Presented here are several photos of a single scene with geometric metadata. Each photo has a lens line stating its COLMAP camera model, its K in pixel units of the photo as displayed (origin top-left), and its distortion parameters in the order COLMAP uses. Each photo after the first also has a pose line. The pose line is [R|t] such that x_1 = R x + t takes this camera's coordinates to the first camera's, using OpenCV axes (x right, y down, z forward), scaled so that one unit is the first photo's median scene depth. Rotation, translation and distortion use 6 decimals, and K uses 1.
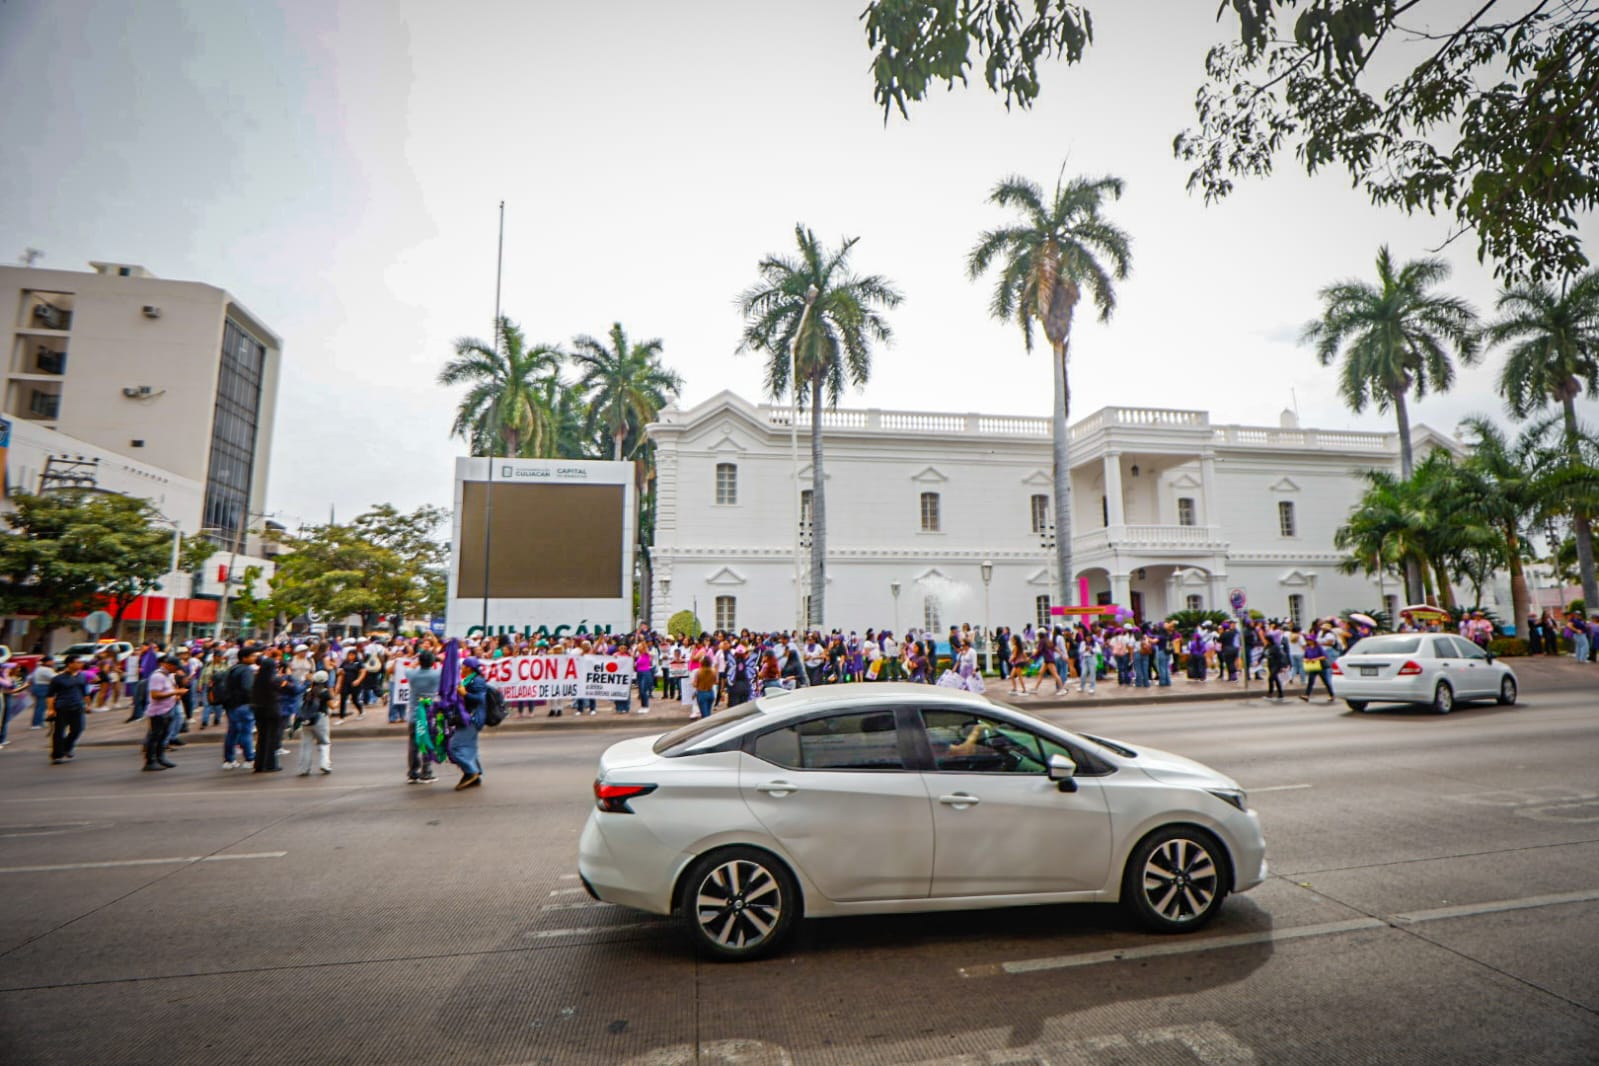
lens RADIAL K [[745.0, 0, 807.3], [0, 745.0, 537.4], [0, 0, 1]] dist [-0.045521, 0.008234]
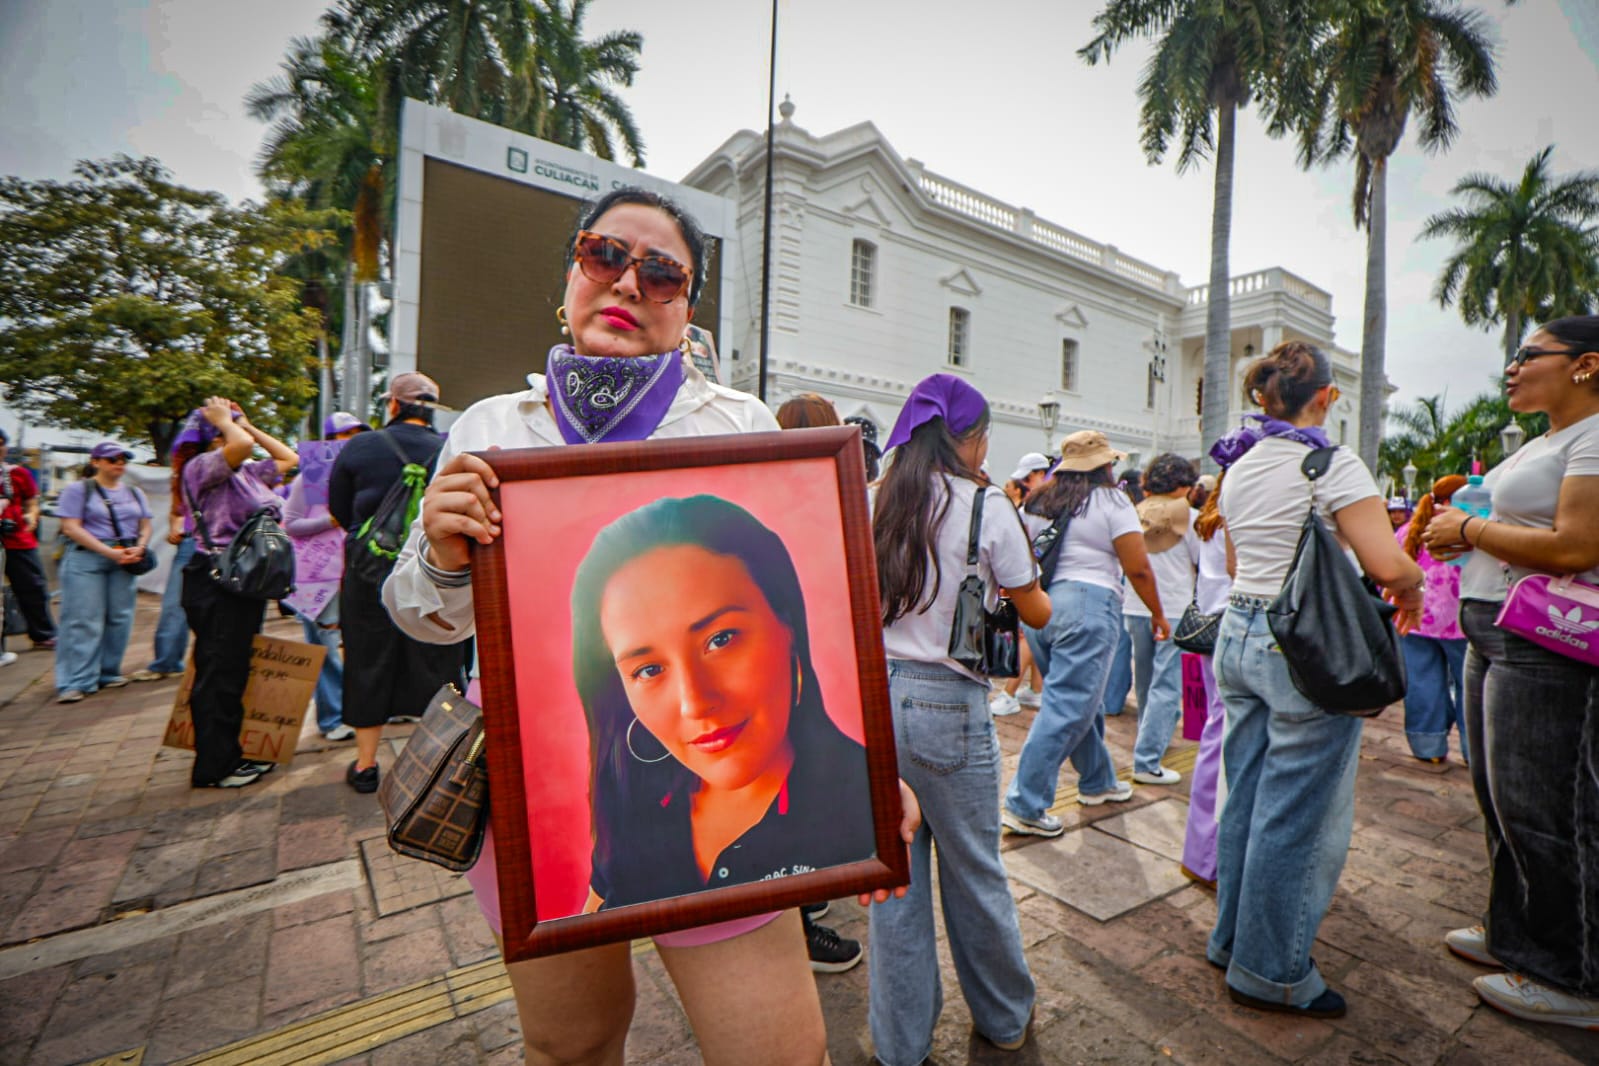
lens RADIAL K [[745.0, 0, 807.3], [0, 745.0, 537.4], [0, 0, 1]] dist [-0.045521, 0.008234]
pose [[0.895098, 0.032923, 0.444653, -0.422479], [-0.100611, 0.986463, 0.129494, 0.072449], [-0.434370, -0.160647, 0.886293, 0.425361]]
